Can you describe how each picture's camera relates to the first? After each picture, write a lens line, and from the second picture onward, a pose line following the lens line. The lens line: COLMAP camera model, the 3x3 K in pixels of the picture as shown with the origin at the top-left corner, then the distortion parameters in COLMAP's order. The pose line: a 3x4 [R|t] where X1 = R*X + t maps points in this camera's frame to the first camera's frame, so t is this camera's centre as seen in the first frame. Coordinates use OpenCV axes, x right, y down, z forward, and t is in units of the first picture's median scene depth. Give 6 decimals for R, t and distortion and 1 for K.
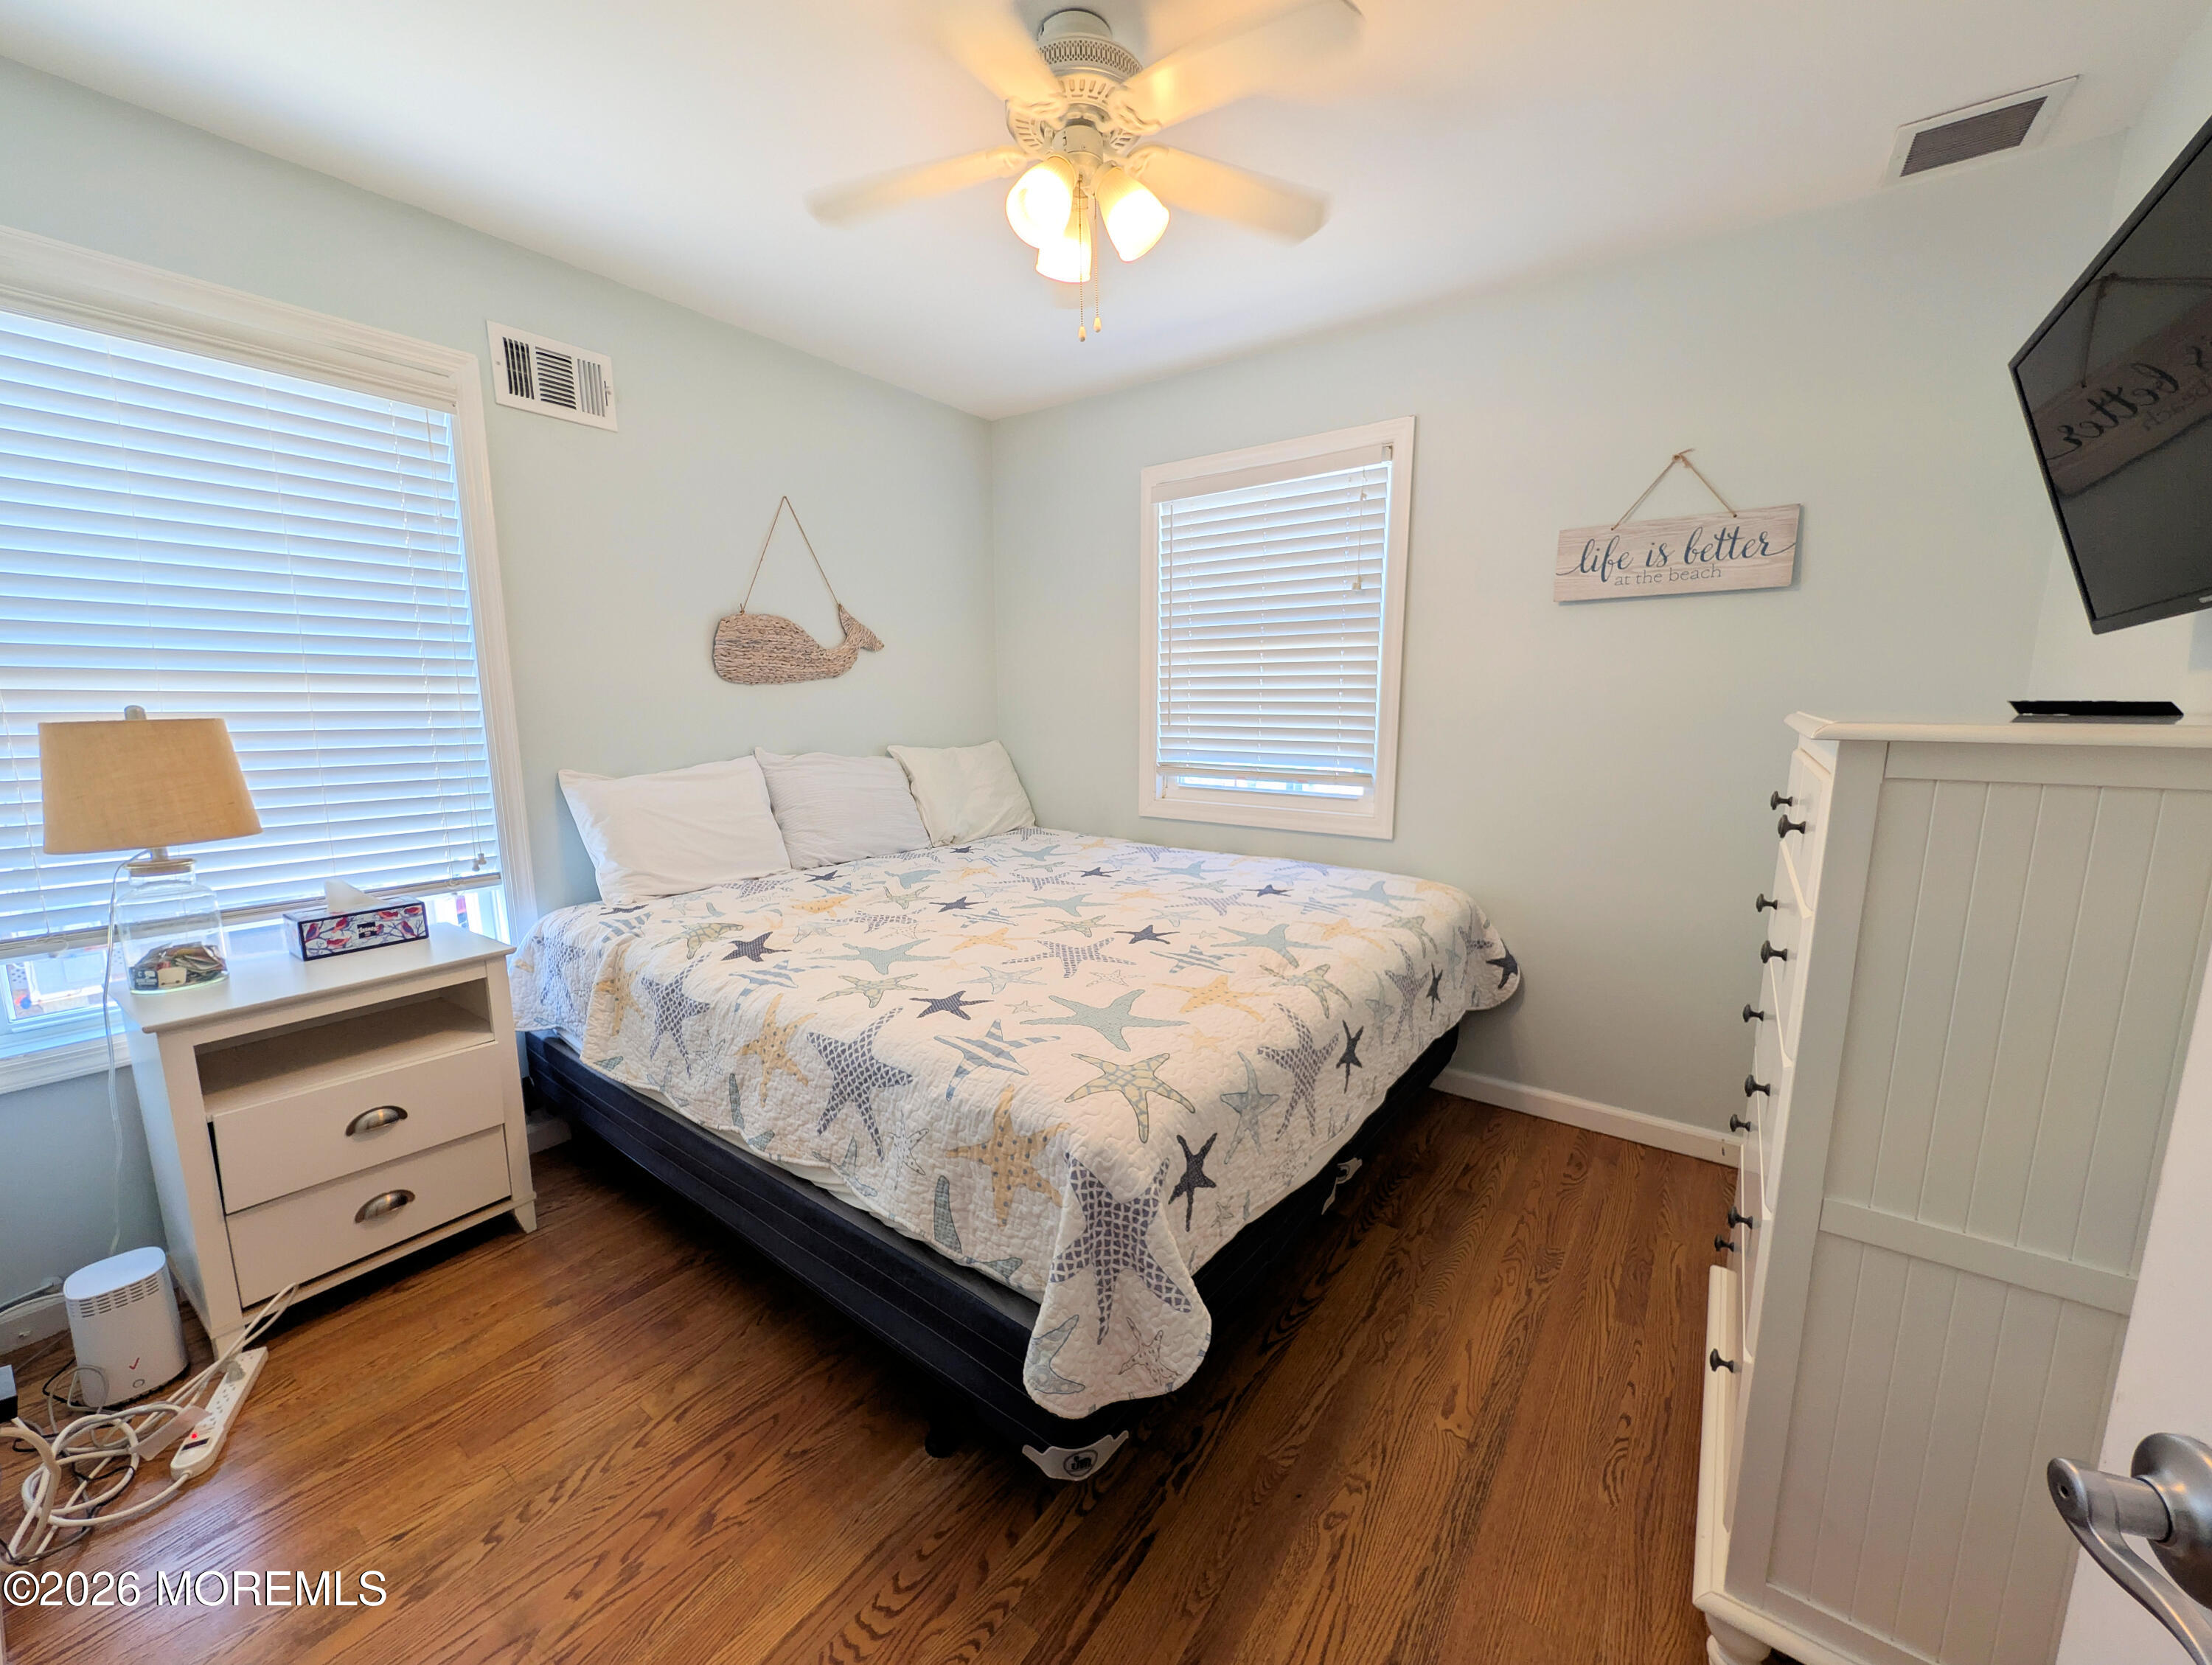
lens RADIAL K [[851.4, 0, 1104.4], [0, 851.4, 840.5], [0, 0, 1]] dist [-0.001001, 0.000264]
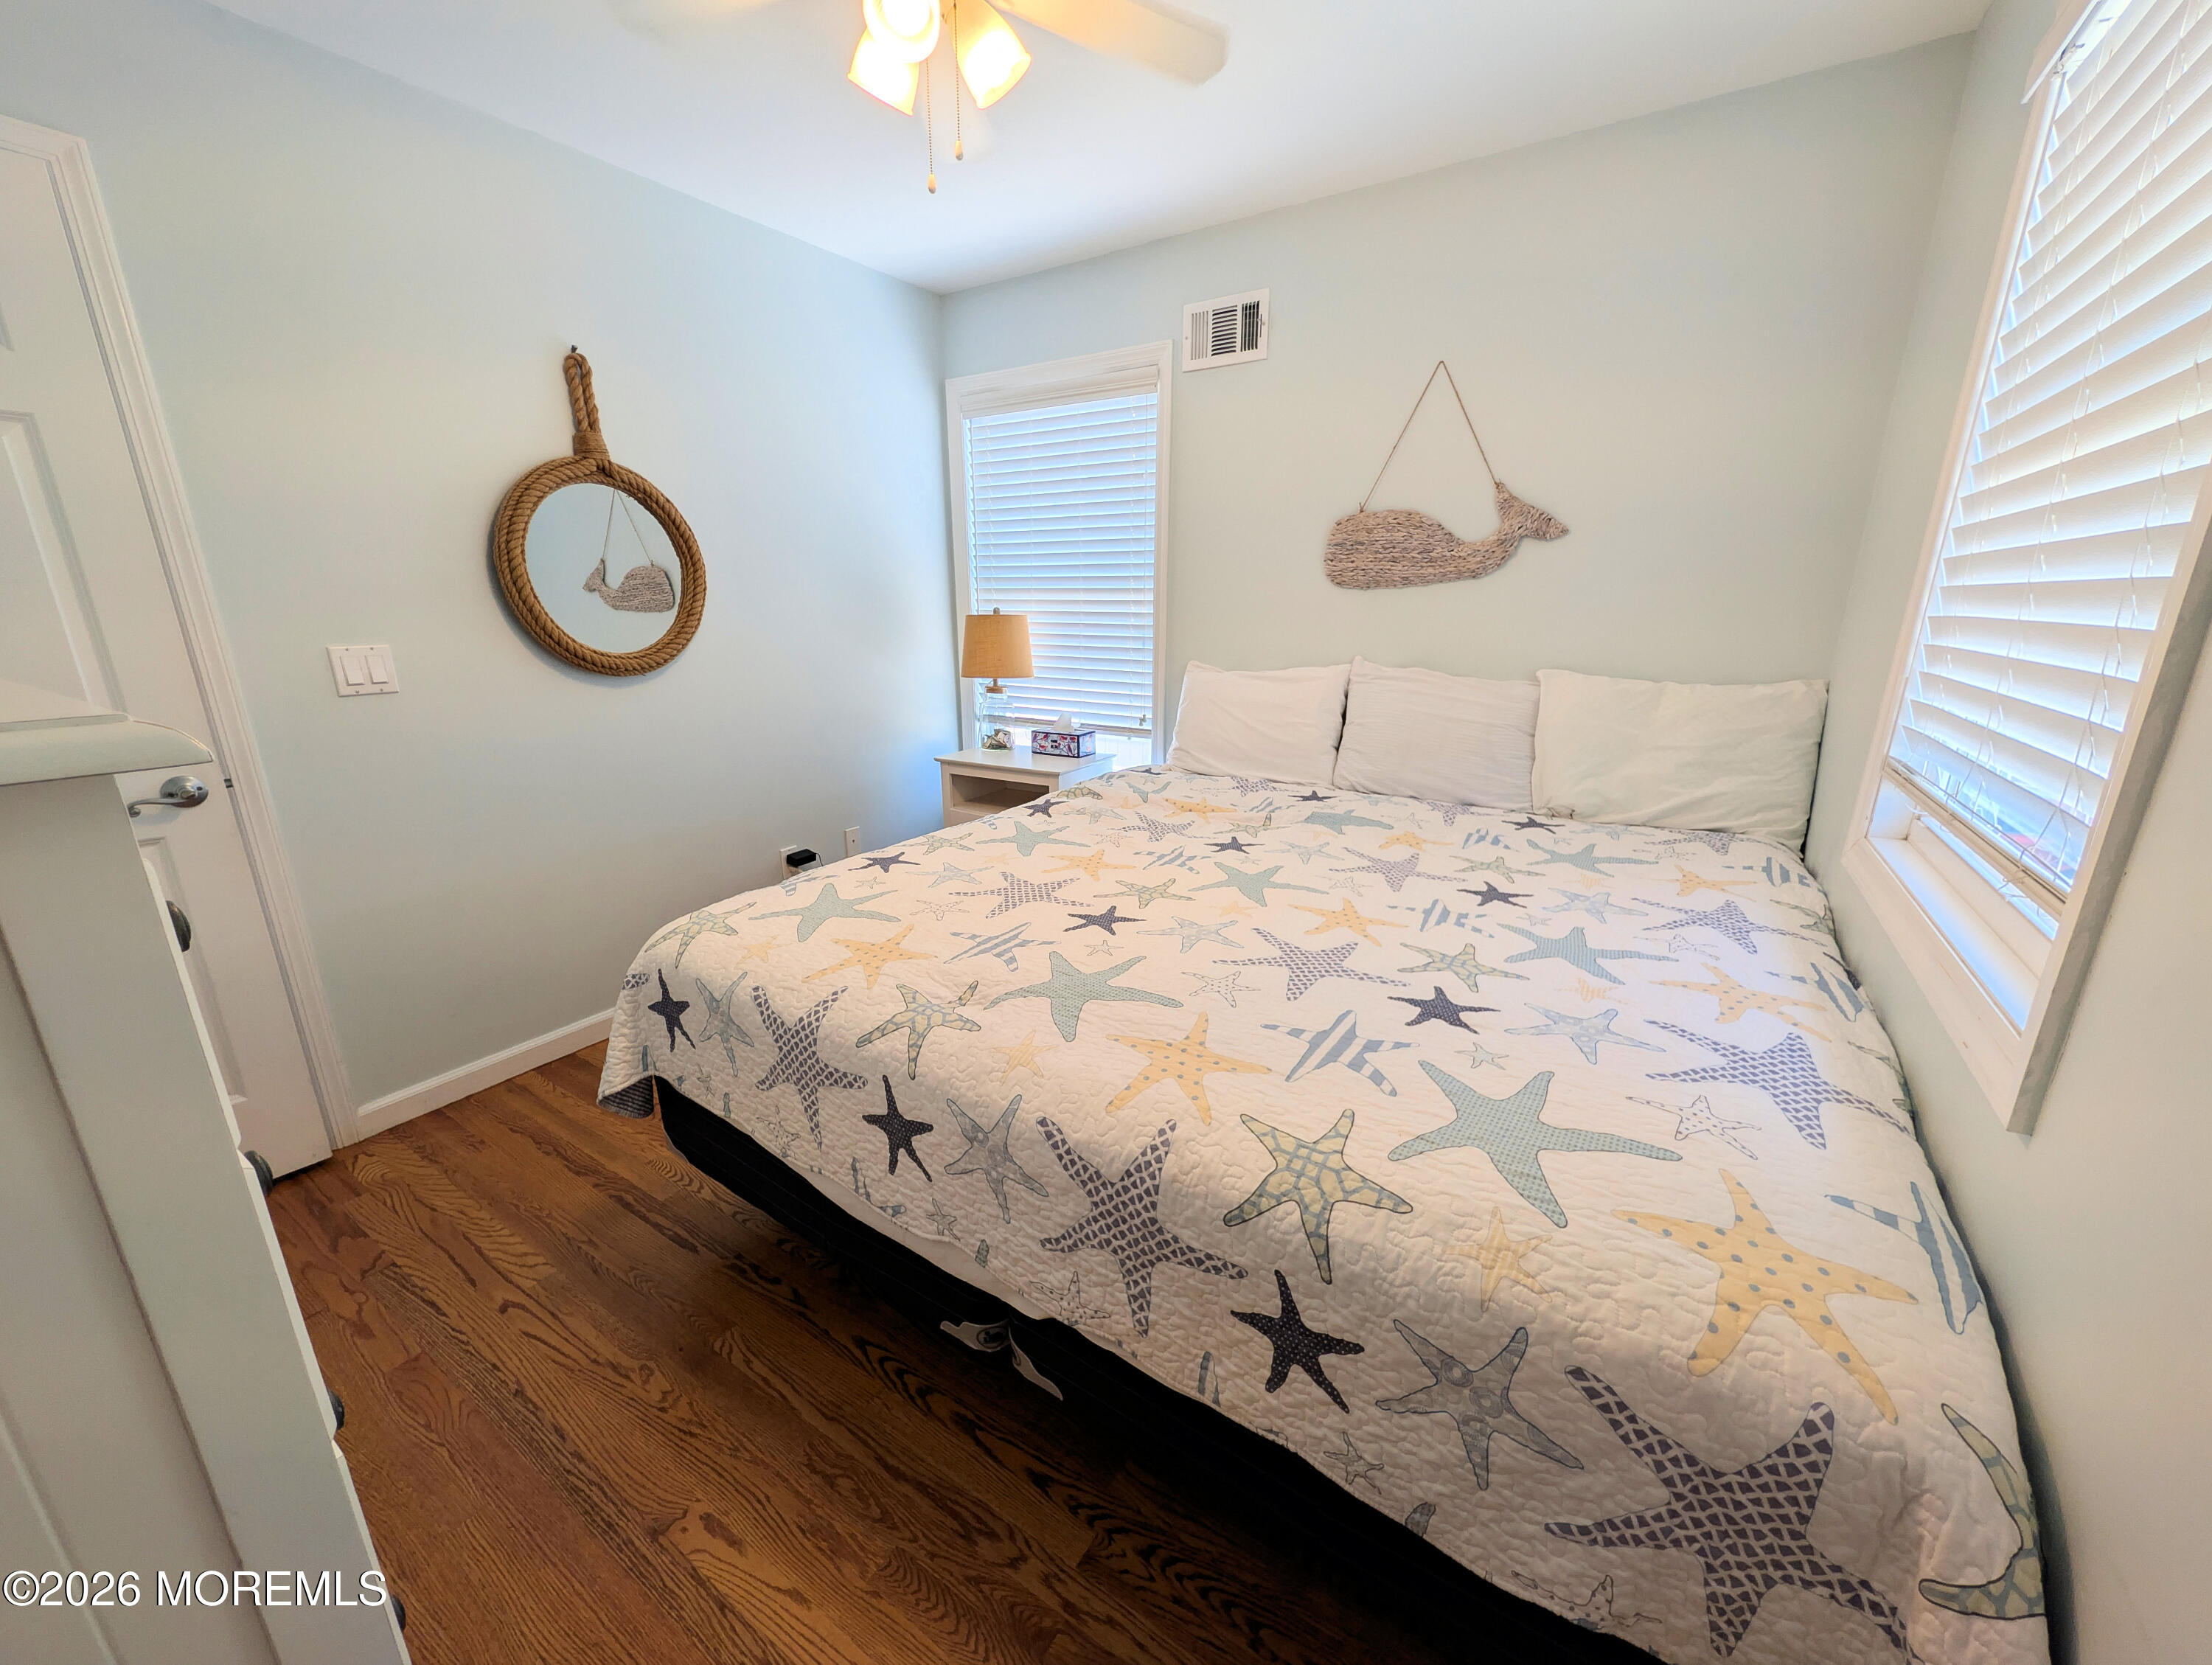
lens RADIAL K [[851.4, 0, 1104.4], [0, 851.4, 840.5], [0, 0, 1]] dist [-0.001001, 0.000264]
pose [[0.056608, 0.273046, -0.960334, 0.789617], [-0.162068, 0.951632, 0.261019, -0.164480], [0.985155, 0.140864, 0.098122, 0.927133]]
